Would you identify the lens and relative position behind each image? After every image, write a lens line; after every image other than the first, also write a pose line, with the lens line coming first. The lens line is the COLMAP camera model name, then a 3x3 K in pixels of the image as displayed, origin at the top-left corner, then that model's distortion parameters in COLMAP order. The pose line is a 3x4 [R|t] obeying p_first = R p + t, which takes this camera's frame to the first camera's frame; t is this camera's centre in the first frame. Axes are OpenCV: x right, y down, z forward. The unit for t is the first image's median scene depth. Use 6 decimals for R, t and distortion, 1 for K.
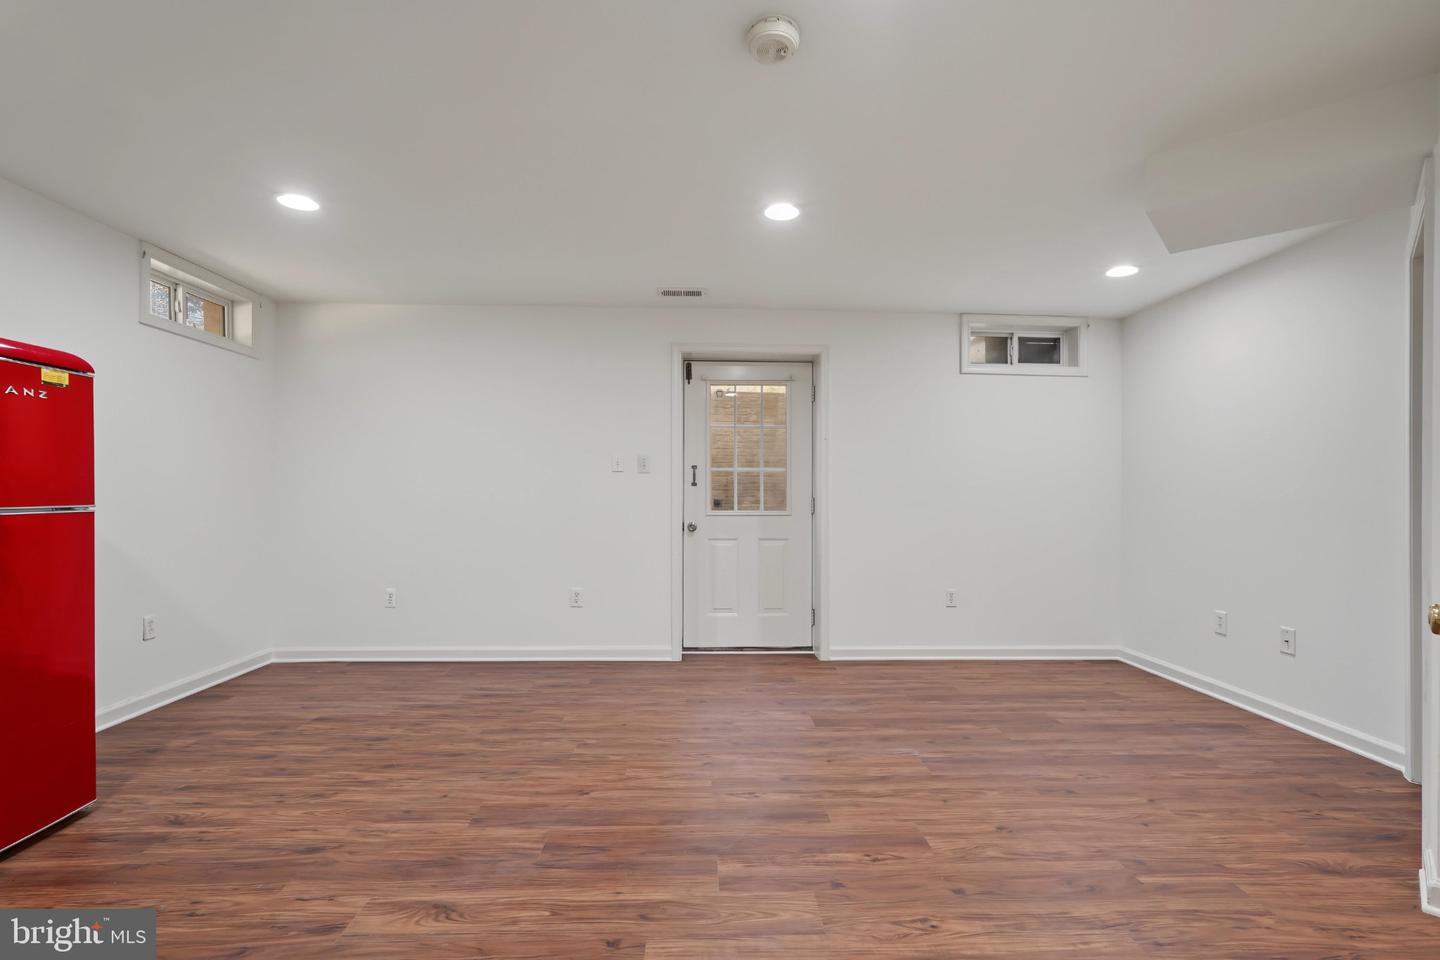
lens RADIAL K [[641.6, 0, 724.2], [0, 641.6, 488.9], [0, 0, 1]] dist [-0.027092, 0.016975]
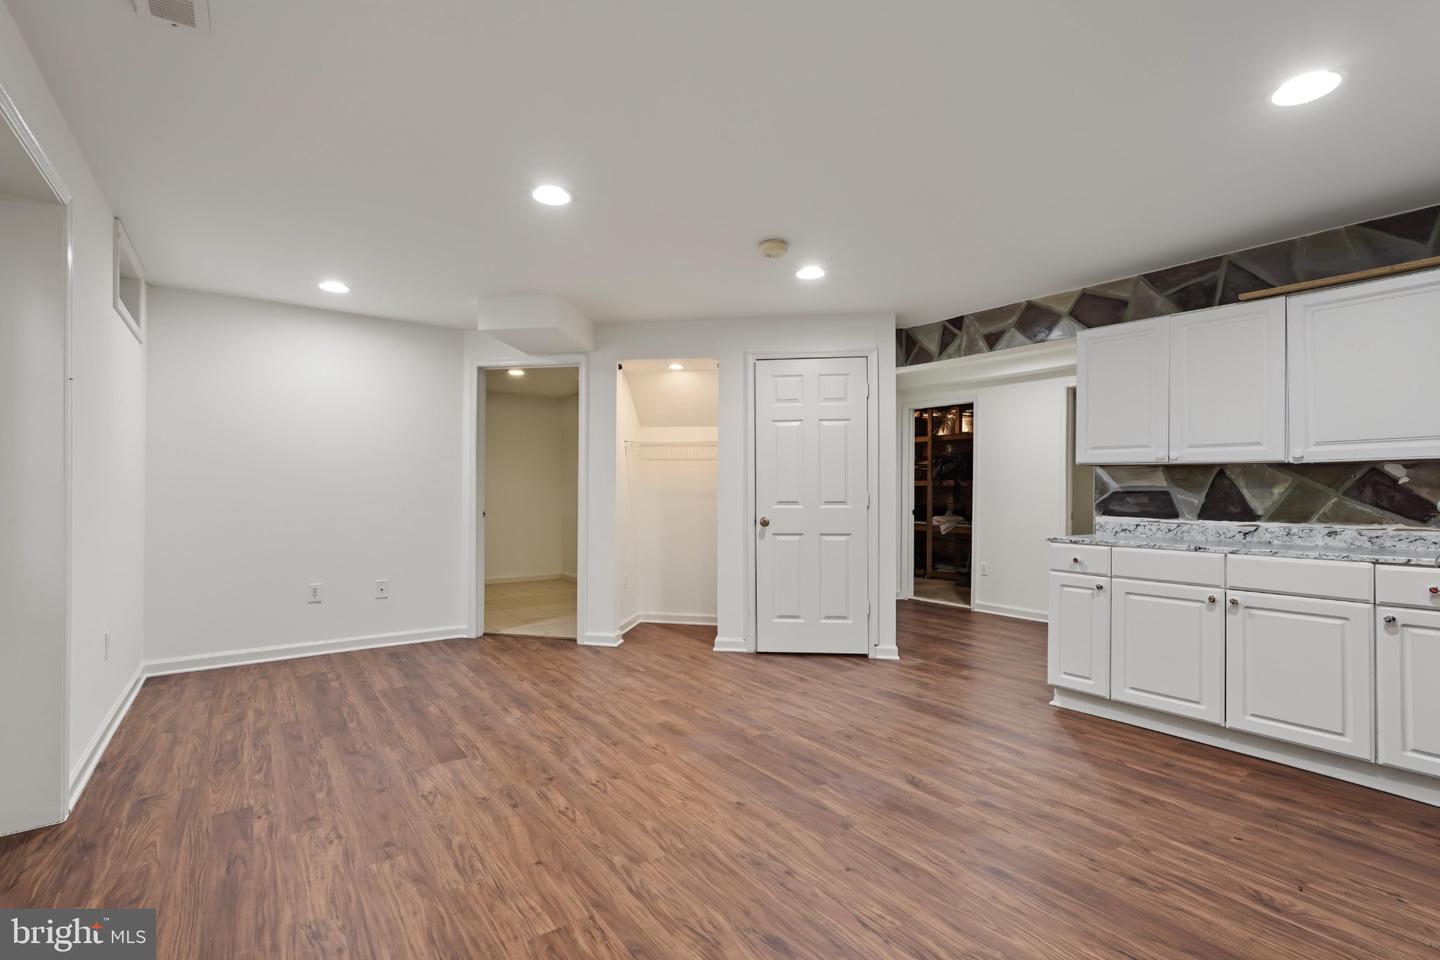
lens RADIAL K [[641.6, 0, 724.2], [0, 641.6, 488.9], [0, 0, 1]] dist [-0.027092, 0.016975]
pose [[-0.565783, -0.006700, 0.824527, -0.995472], [-0.018708, 0.999814, -0.004712, 0.003680], [-0.824342, -0.018091, -0.565803, 1.566464]]
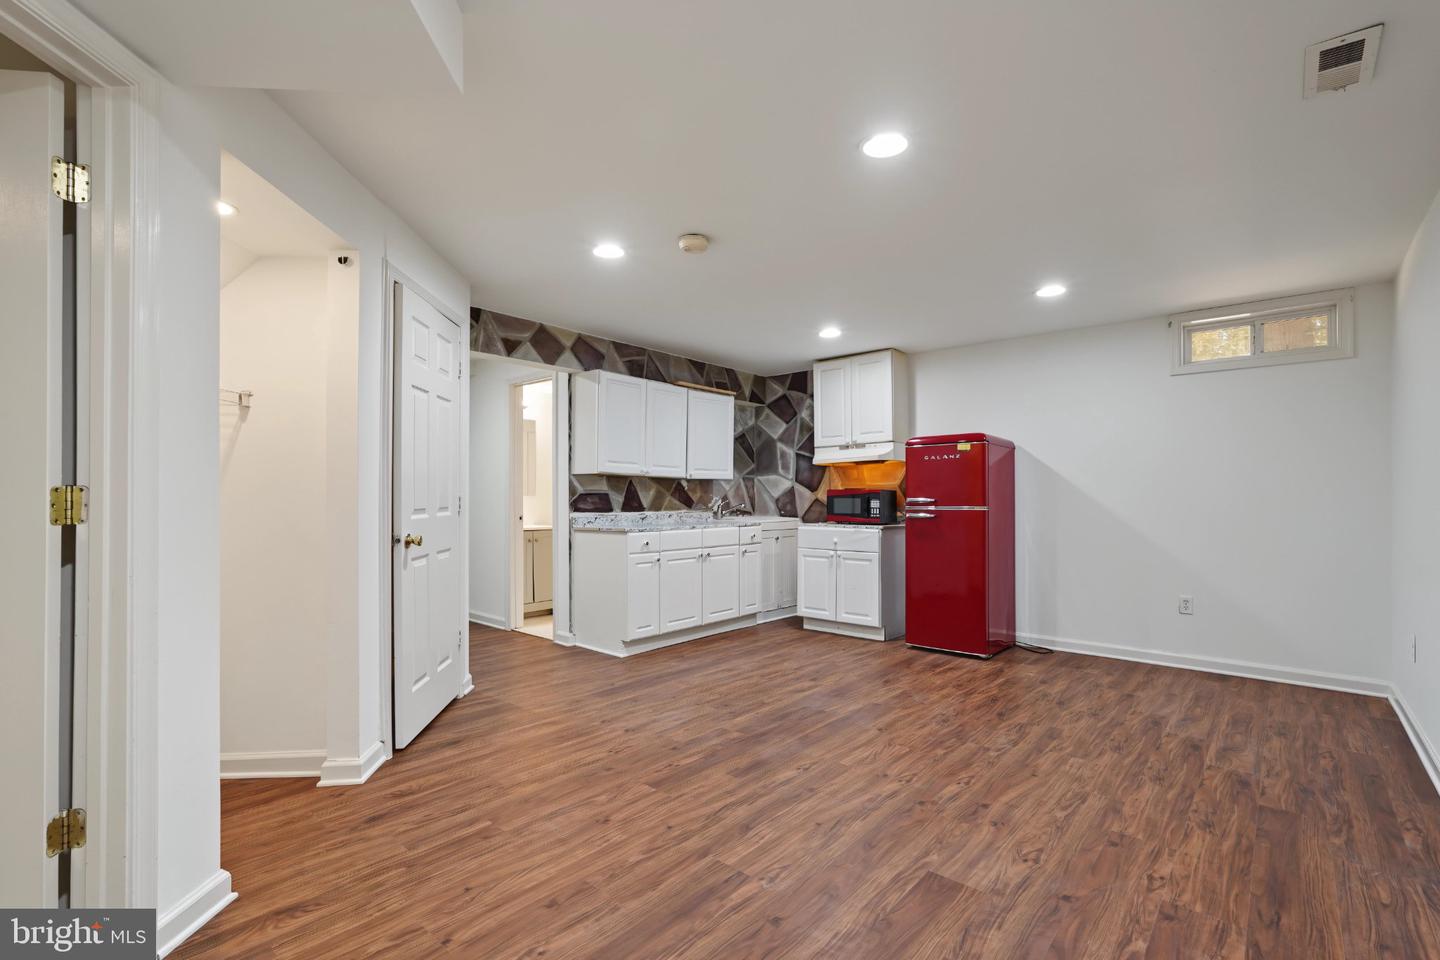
lens RADIAL K [[652.7, 0, 722.9], [0, 652.7, 491.9], [0, 0, 1]] dist [-0.026539, 0.017108]
pose [[-0.687983, -0.013654, -0.725598, 0.962976], [-0.000462, 0.999831, -0.018377, 0.018287], [0.725727, -0.012308, -0.687873, 1.672950]]
